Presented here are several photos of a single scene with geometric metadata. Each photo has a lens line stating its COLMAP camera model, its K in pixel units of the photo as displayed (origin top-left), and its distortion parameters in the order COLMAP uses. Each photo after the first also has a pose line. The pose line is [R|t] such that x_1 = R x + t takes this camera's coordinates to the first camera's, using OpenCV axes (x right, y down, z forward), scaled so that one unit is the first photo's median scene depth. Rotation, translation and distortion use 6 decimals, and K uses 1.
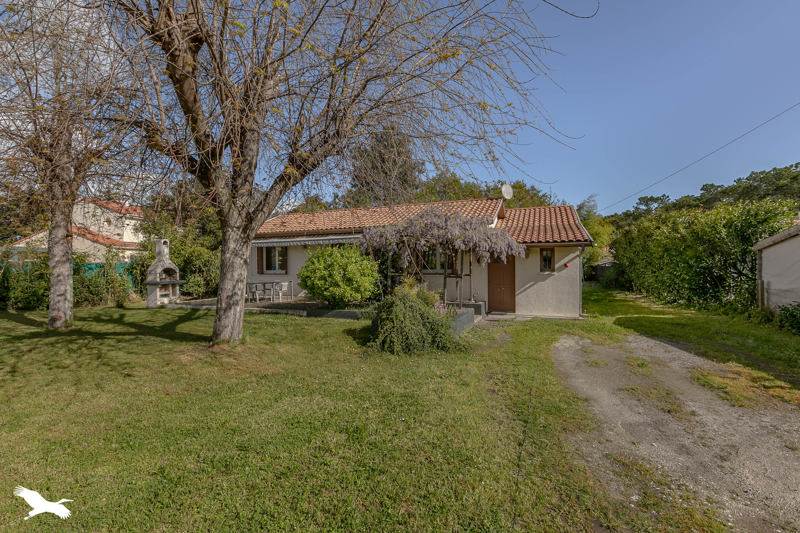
lens RADIAL K [[377.5, 0, 399.4], [0, 377.5, 265.0], [0, 0, 1]] dist [0.002206, 0.000147]
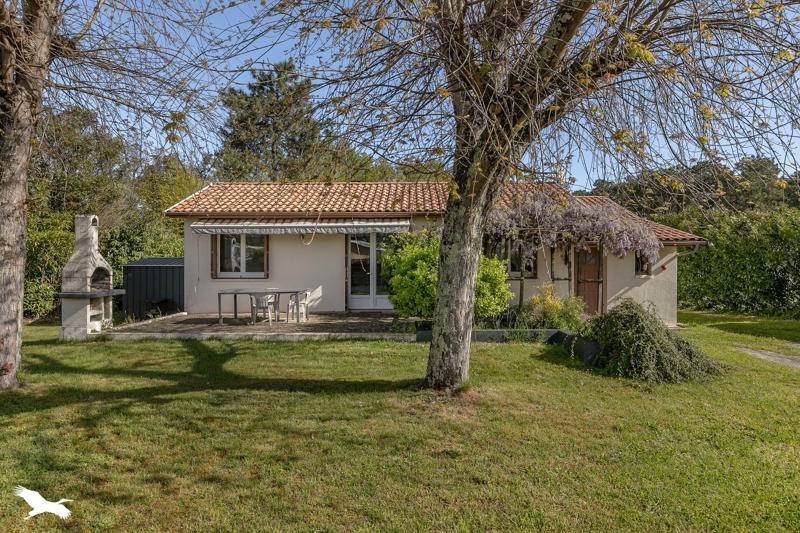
lens RADIAL K [[499.4, 0, 399.9], [0, 499.4, 268.6], [0, 0, 1]] dist [-0.004093, -0.000366]
pose [[0.925071, 0.005482, 0.379755, -0.484011], [-0.007581, 0.999963, 0.004031, 0.003237], [-0.379719, -0.006608, 0.925078, 0.155995]]
